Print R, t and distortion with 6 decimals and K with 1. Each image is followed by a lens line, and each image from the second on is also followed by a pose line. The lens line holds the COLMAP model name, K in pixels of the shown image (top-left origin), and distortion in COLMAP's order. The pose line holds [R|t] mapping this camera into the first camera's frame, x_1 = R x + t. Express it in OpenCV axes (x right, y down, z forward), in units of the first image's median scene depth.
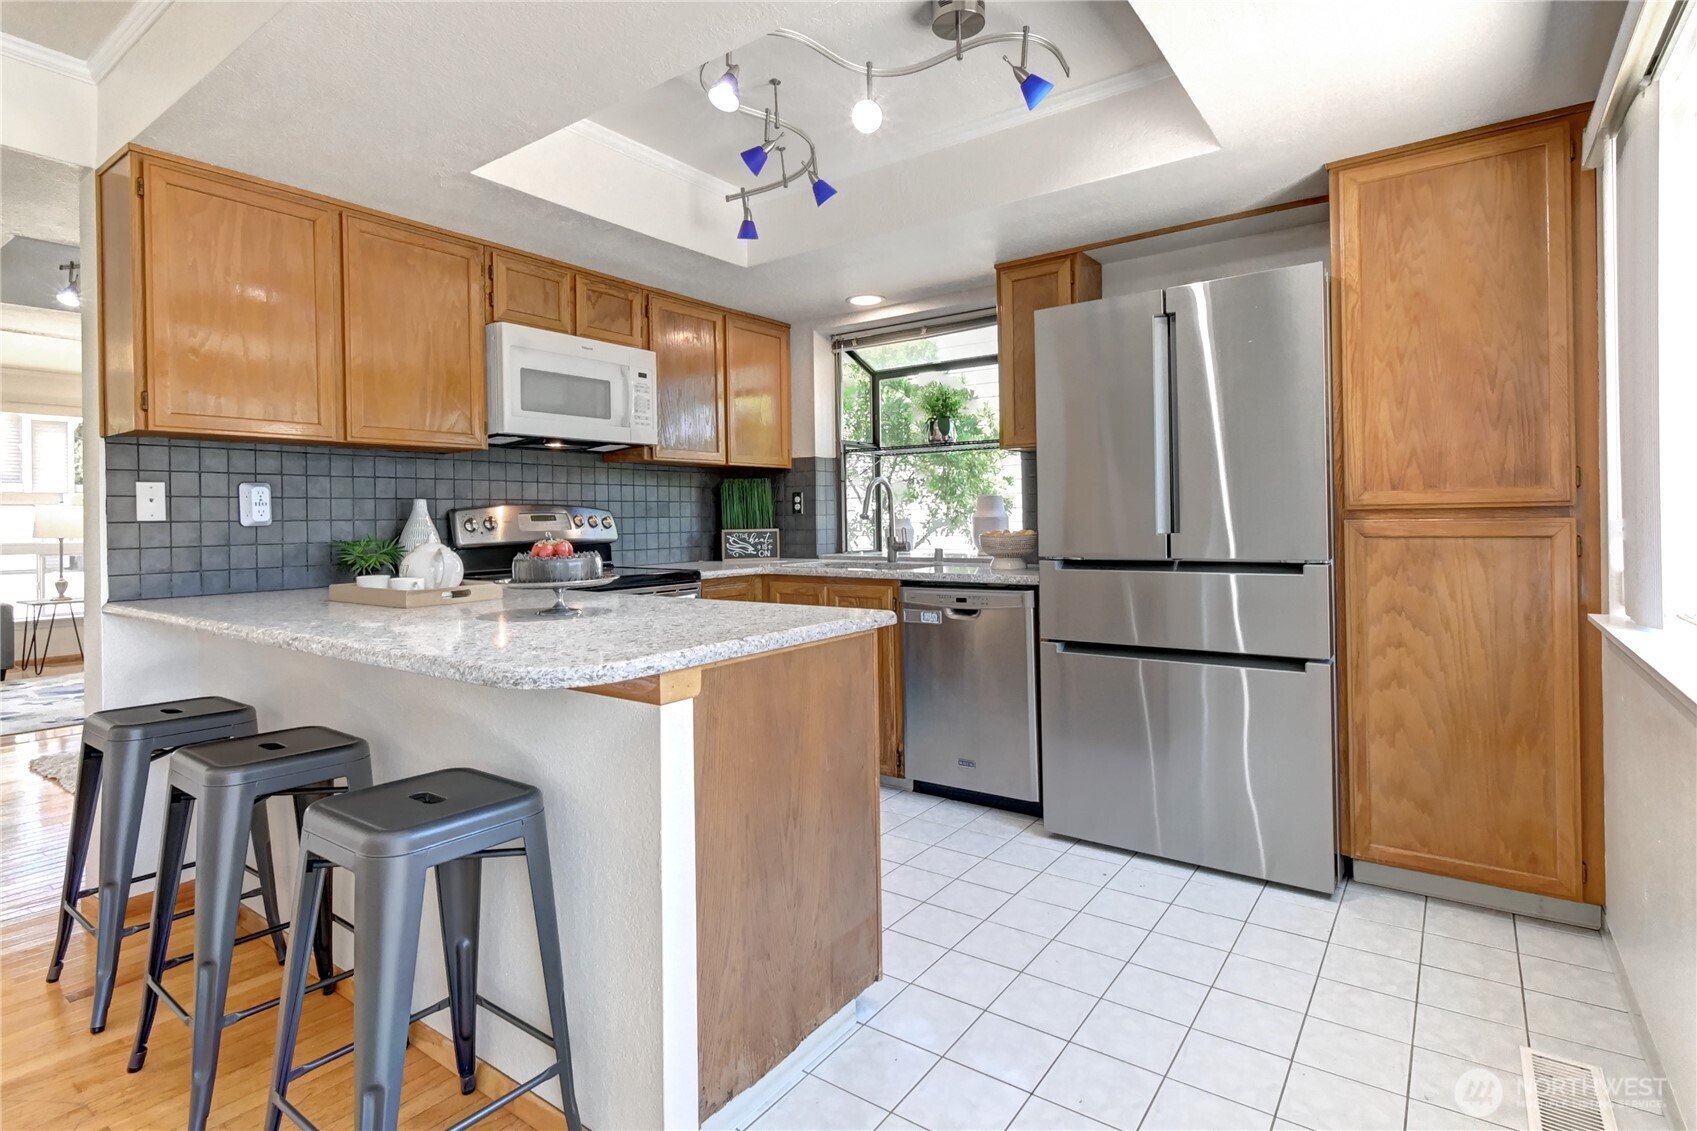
lens RADIAL K [[822.9, 0, 856.7], [0, 822.9, 523.6], [0, 0, 1]] dist [0.003041, 0.000238]
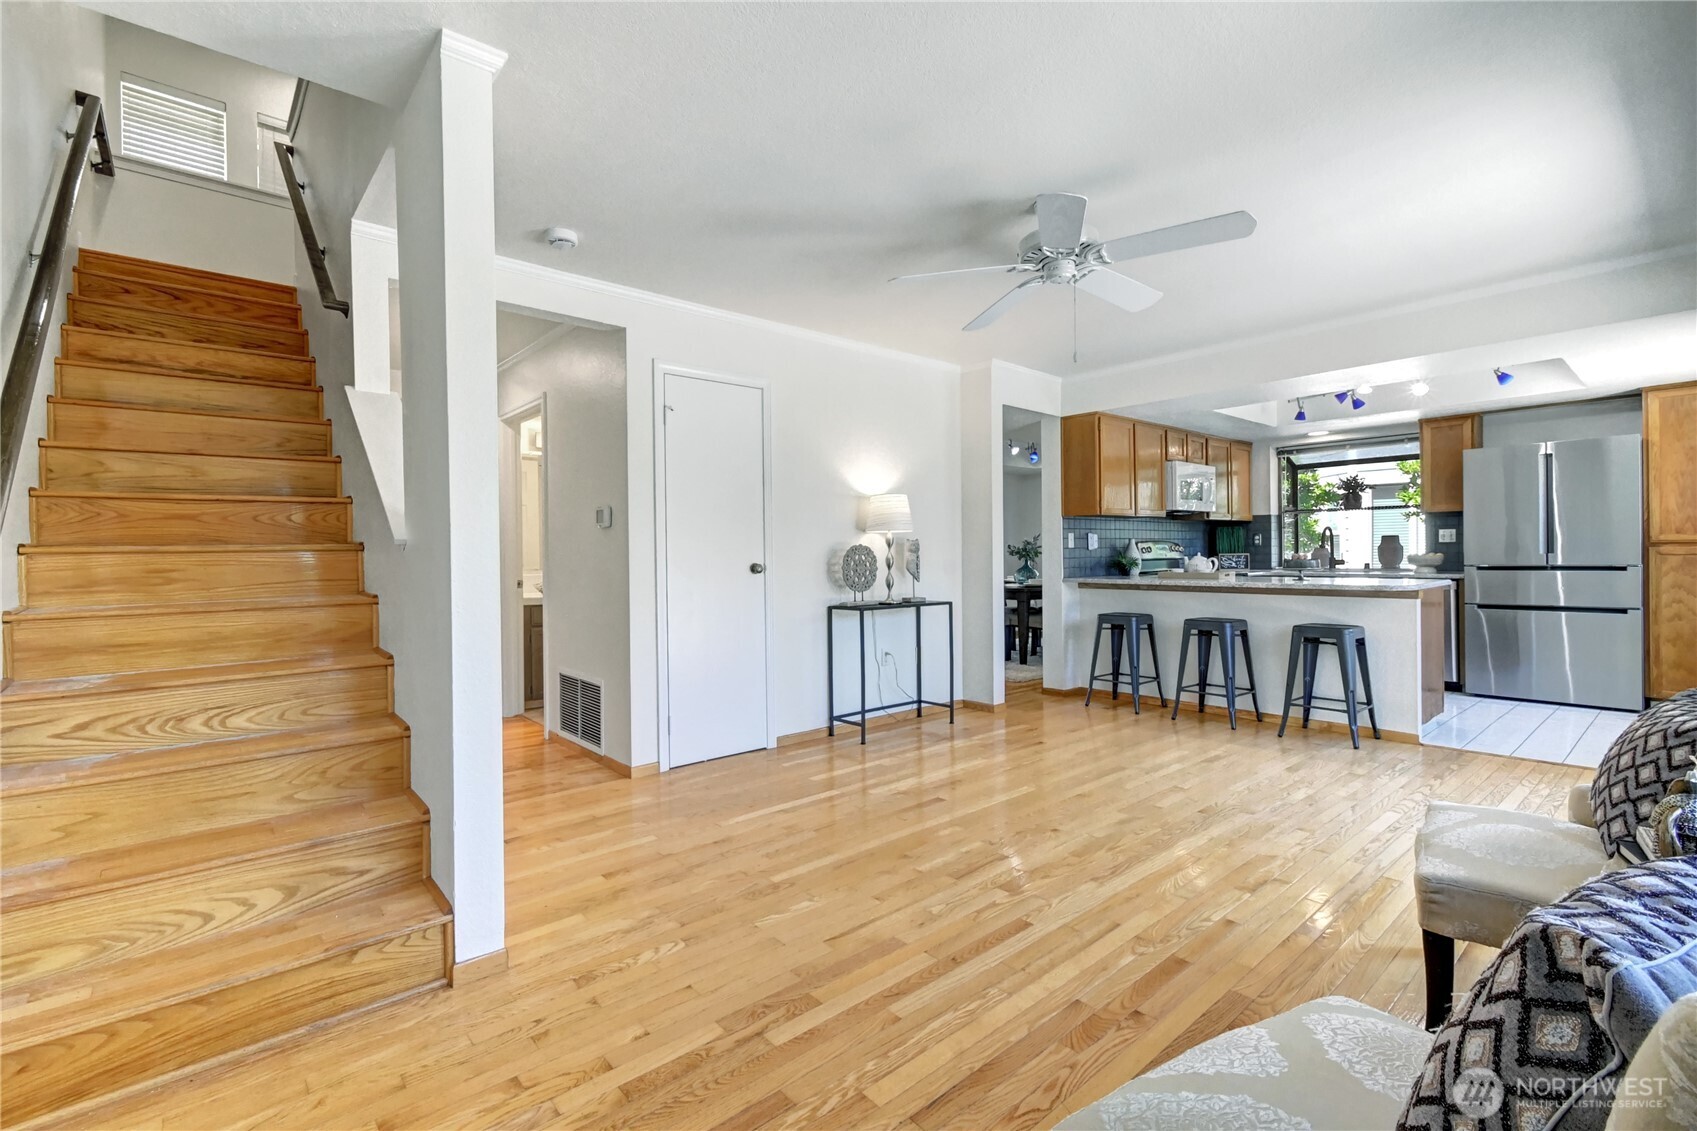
lens RADIAL K [[718.0, 0, 837.1], [0, 718.0, 562.5], [0, 0, 1]] dist [0.010684, -0.000540]
pose [[0.966102, 0.005582, -0.258102, -0.902885], [-0.002943, 0.999939, 0.010610, 0.019743], [0.258146, -0.009491, 0.966059, -1.298253]]
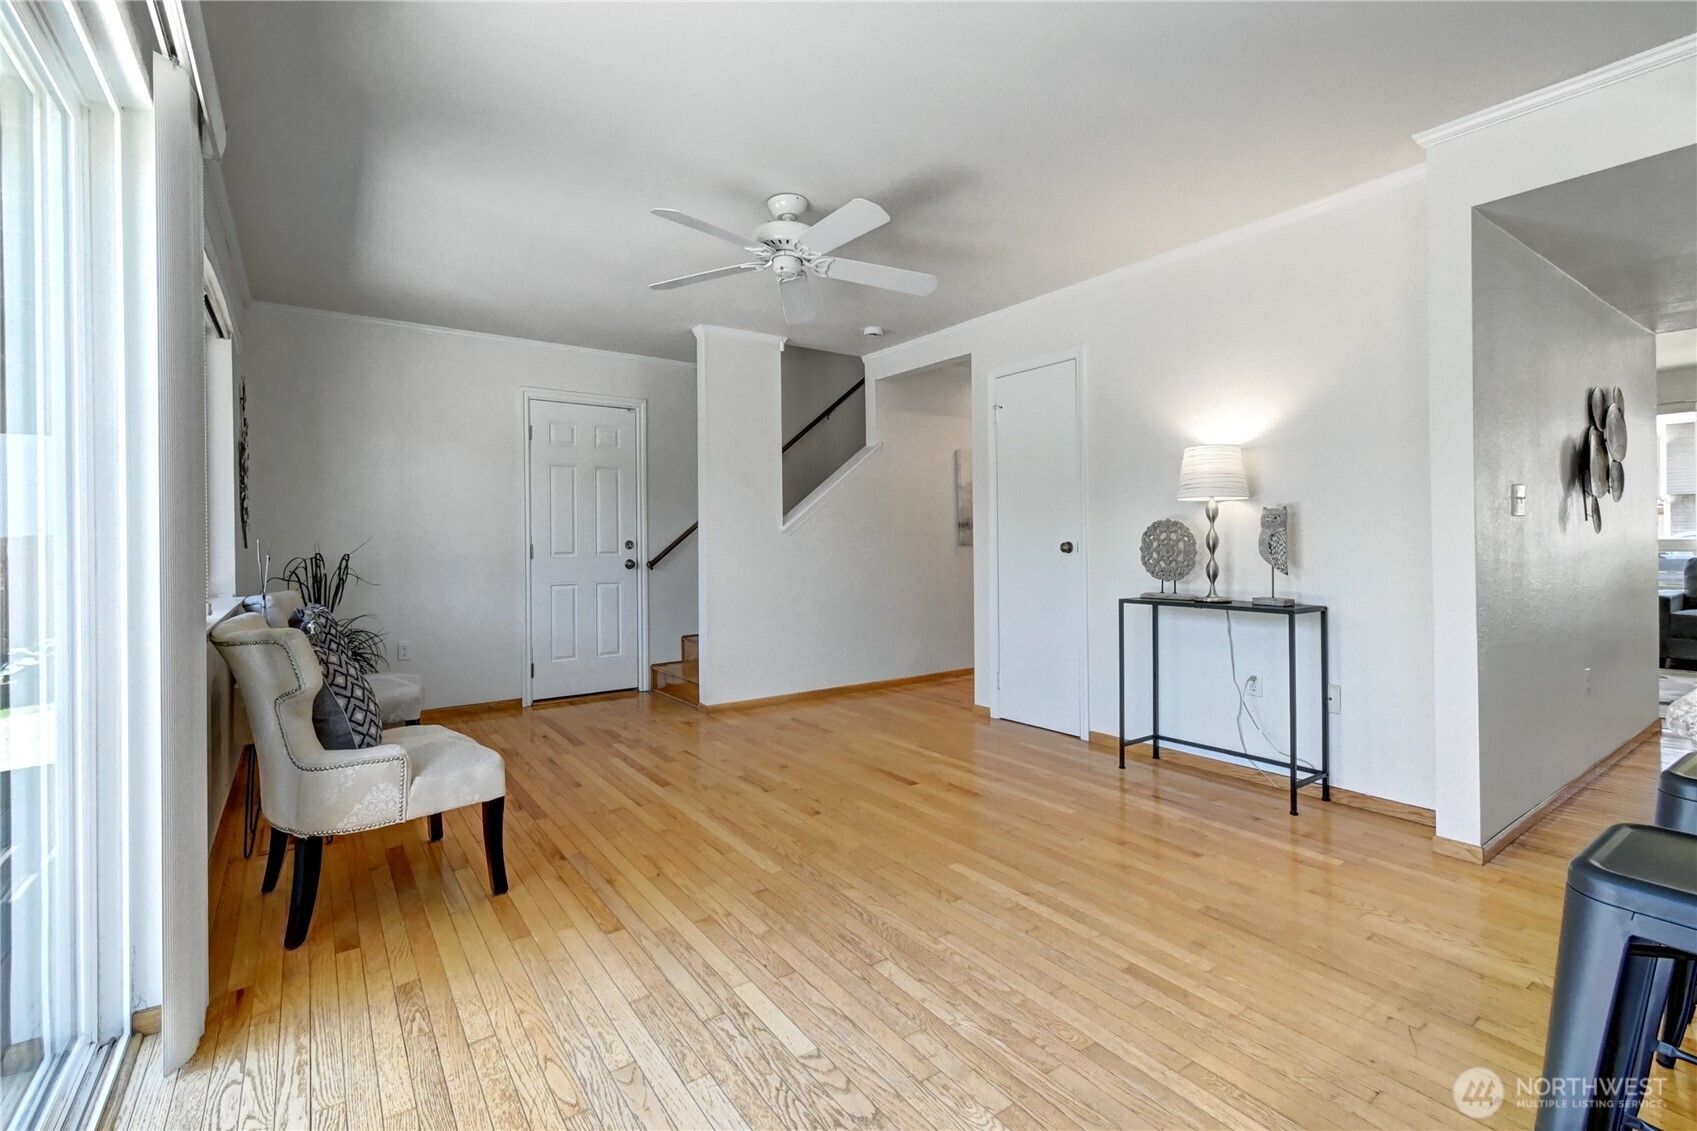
lens RADIAL K [[748.9, 0, 825.5], [0, 748.9, 540.2], [0, 0, 1]] dist [0.011758, 0.000147]
pose [[-0.336849, 0.015166, -0.941437, 0.206718], [0.013149, 0.999849, 0.011402, 0.008811], [0.941467, -0.008538, -0.336997, 0.242834]]
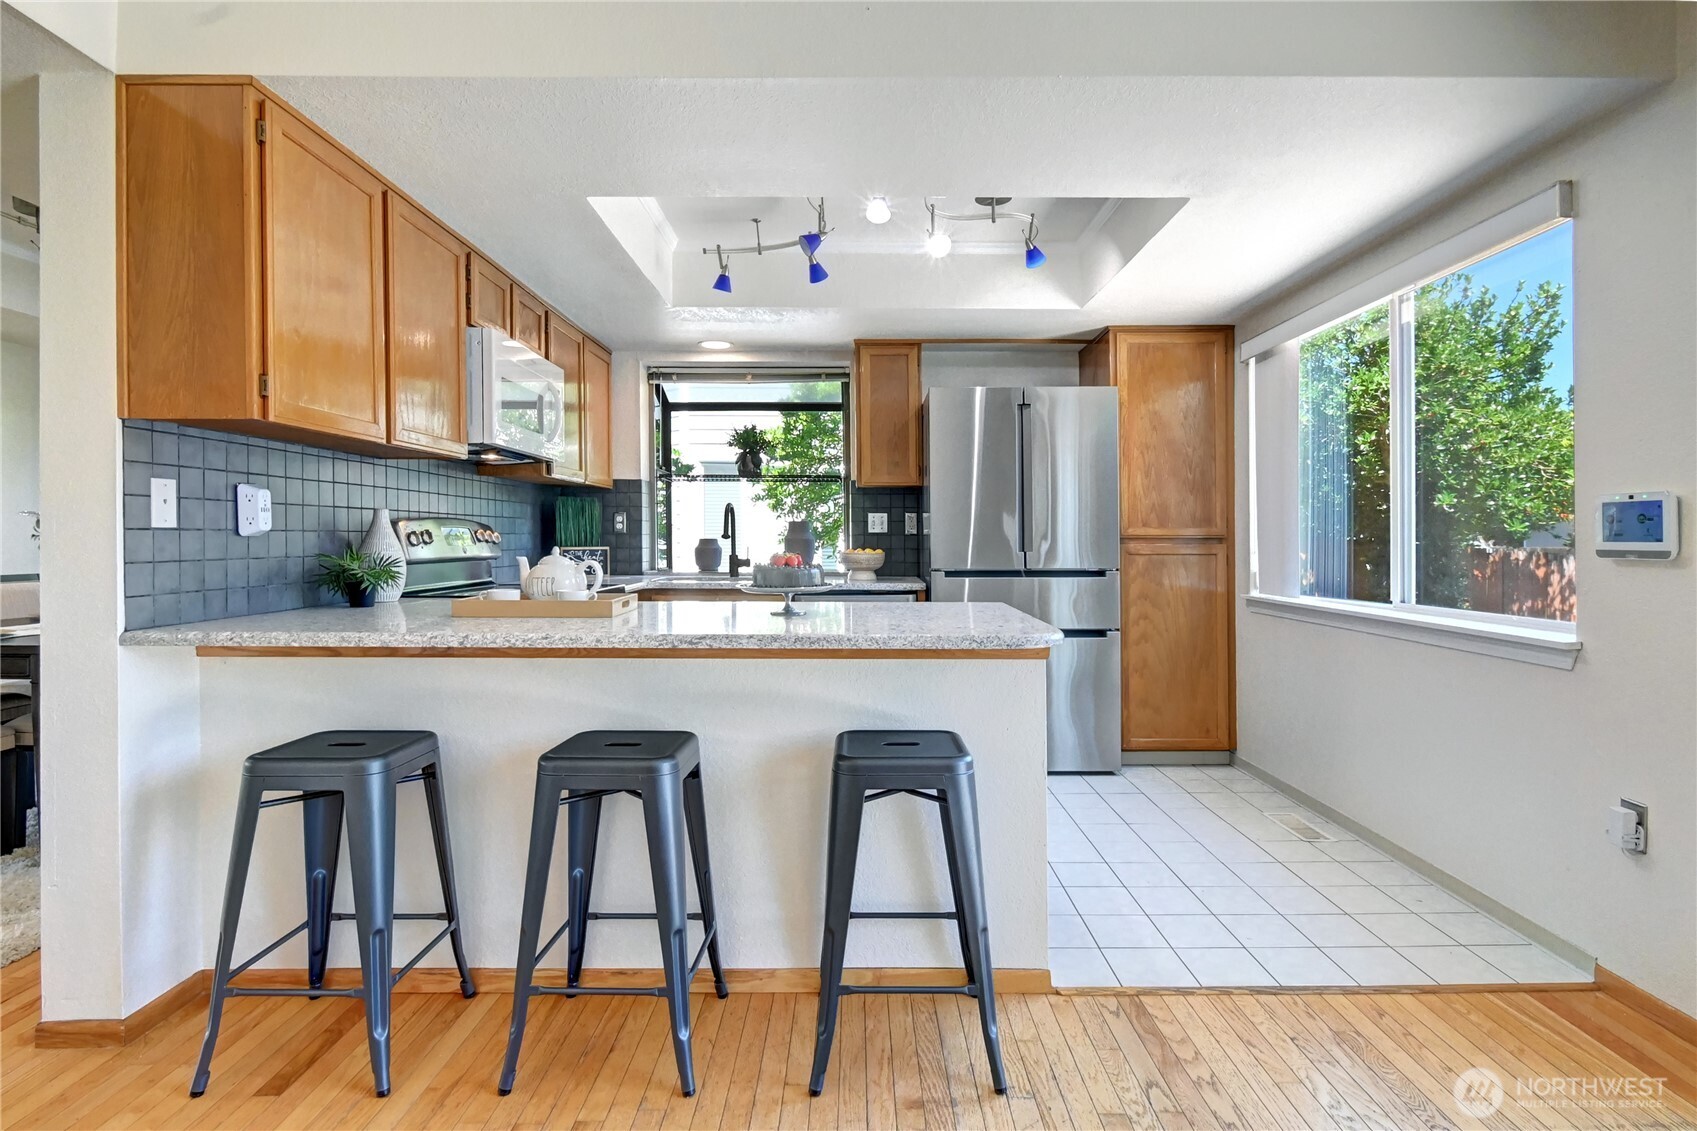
lens RADIAL K [[819.0, 0, 823.0], [0, 819.0, 541.6], [0, 0, 1]] dist [0.002830, -0.000279]
pose [[0.824022, 0.013336, 0.566401, -0.714480], [-0.009932, 0.999909, -0.009093, 0.010189], [-0.566471, 0.001868, 0.824079, -0.011429]]
